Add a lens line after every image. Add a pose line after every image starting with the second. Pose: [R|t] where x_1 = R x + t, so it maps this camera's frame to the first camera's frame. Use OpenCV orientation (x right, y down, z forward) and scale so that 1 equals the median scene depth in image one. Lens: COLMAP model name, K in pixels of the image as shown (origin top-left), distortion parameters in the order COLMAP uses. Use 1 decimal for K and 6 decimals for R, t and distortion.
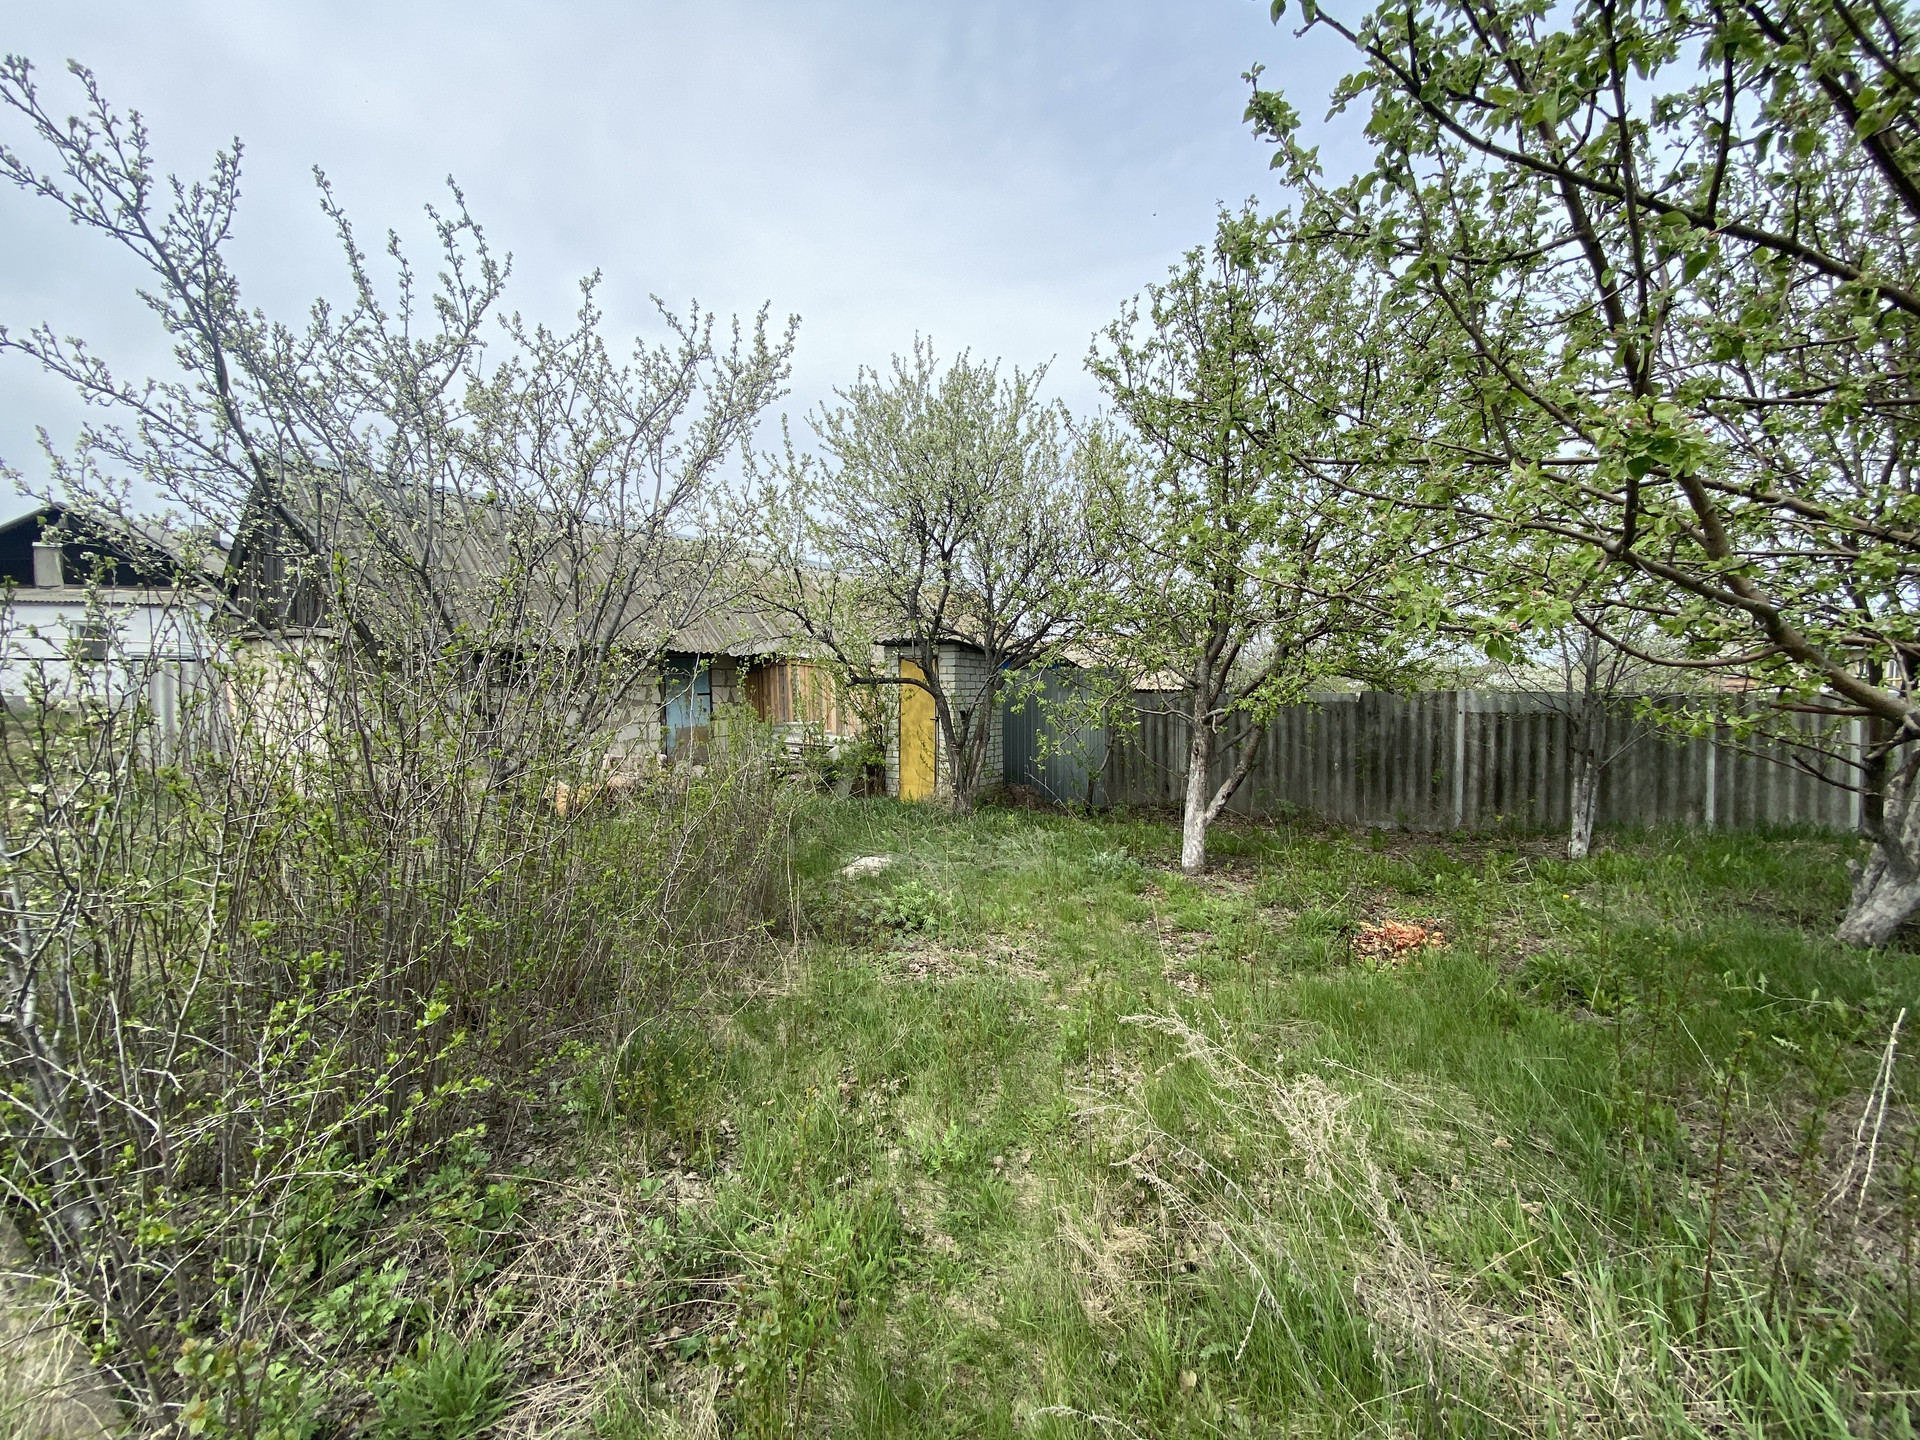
lens RADIAL K [[782.4, 0, 960.0], [0, 782.4, 720.0], [0, 0, 1]] dist [0.001061, -0.013969]
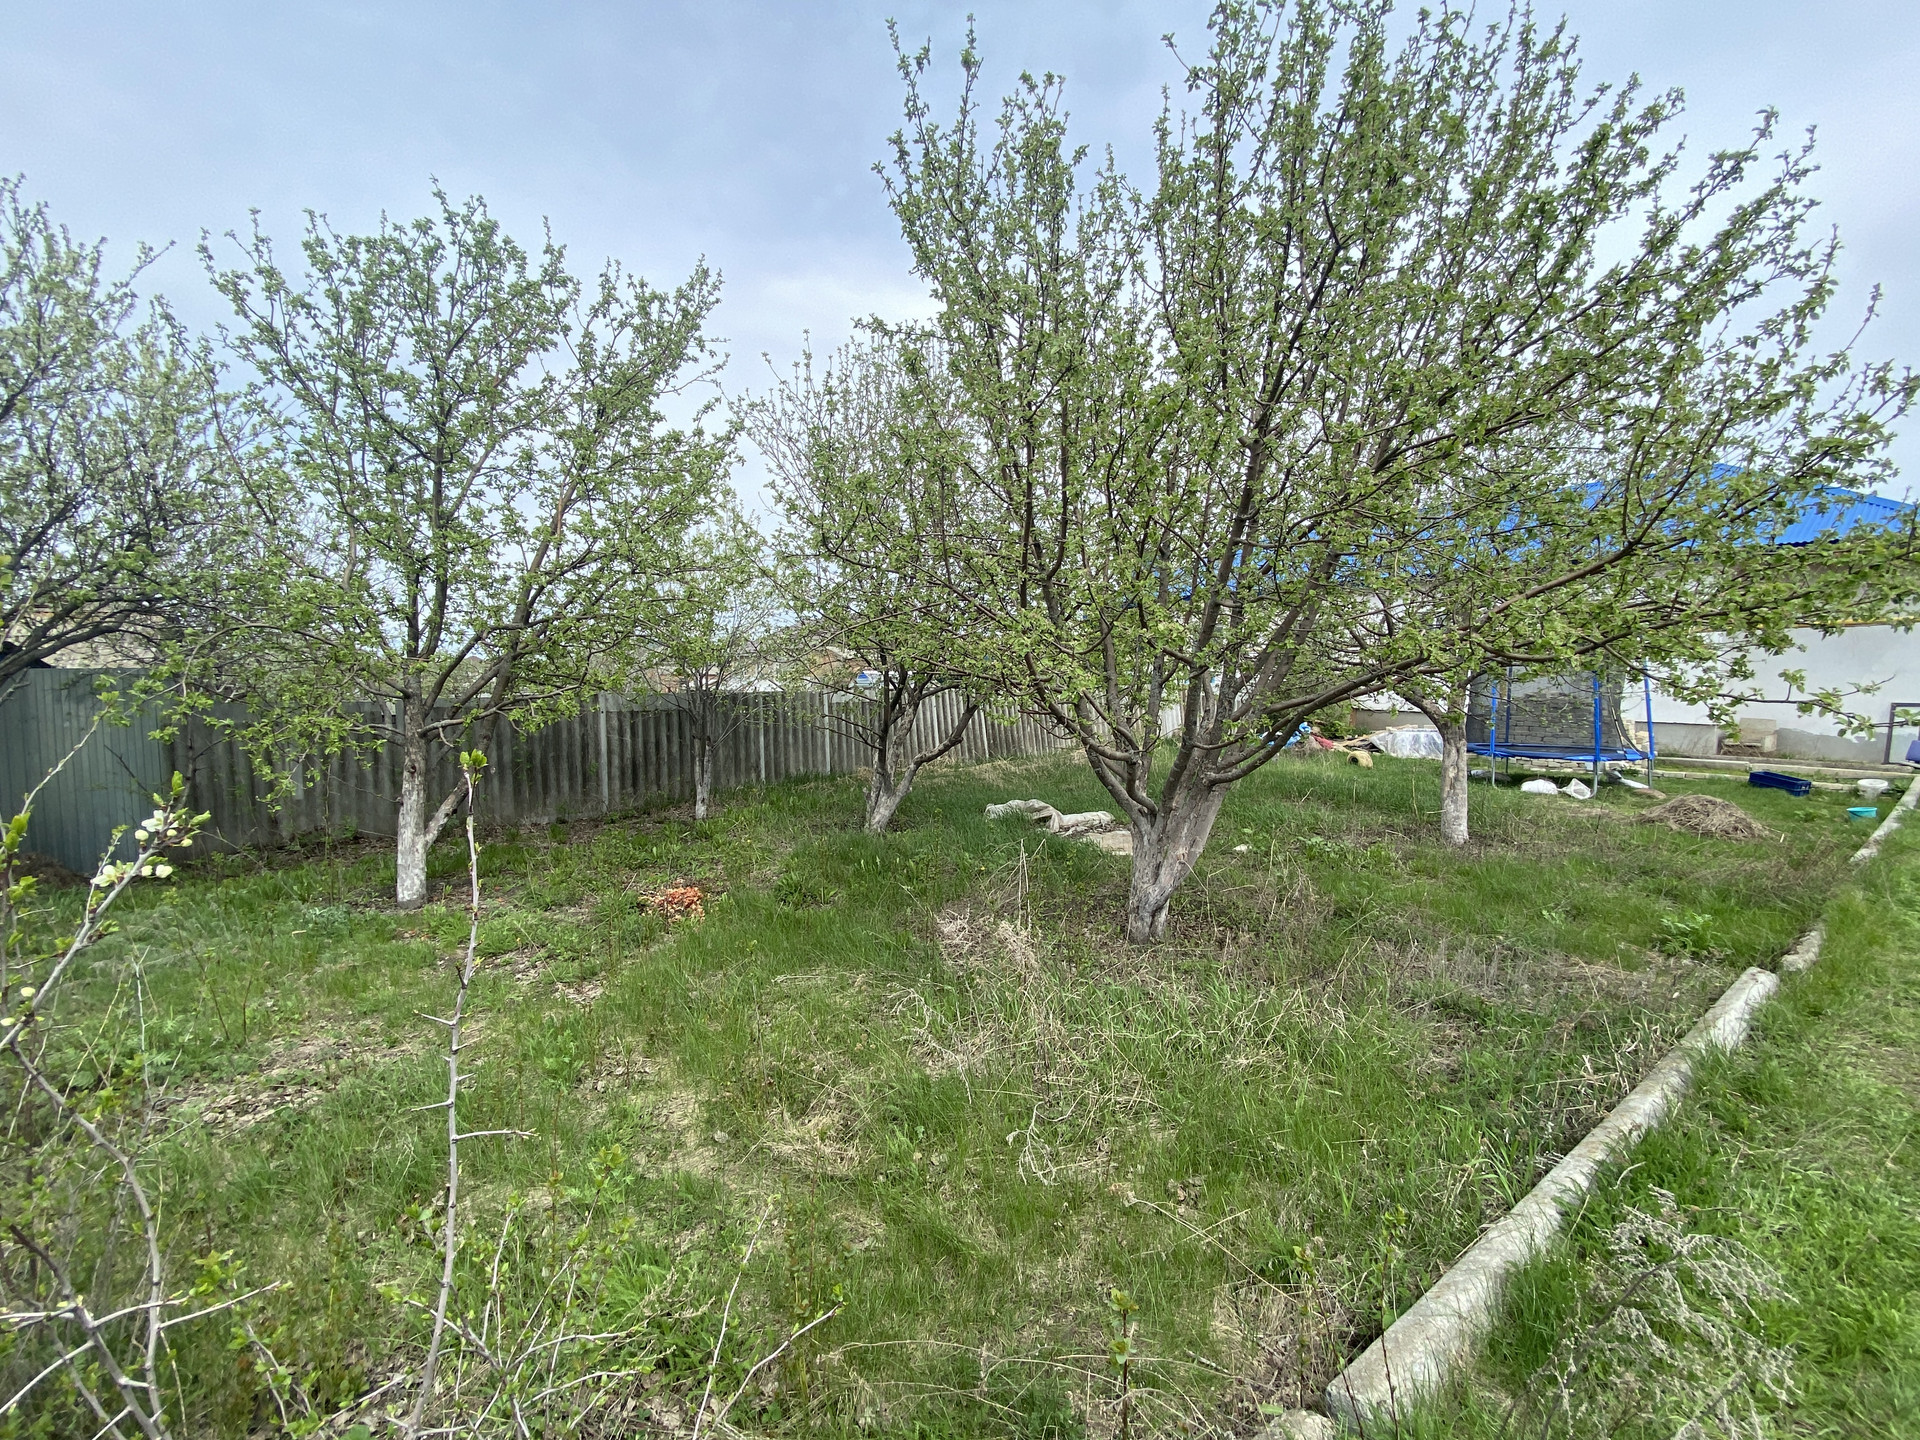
lens RADIAL K [[782.4, 0, 960.0], [0, 782.4, 720.0], [0, 0, 1]] dist [0.001061, -0.013969]
pose [[0.378964, -0.051798, 0.923961, -0.268804], [0.046674, 0.998231, 0.036818, -0.018450], [-0.924234, 0.029173, 0.380711, 0.082555]]
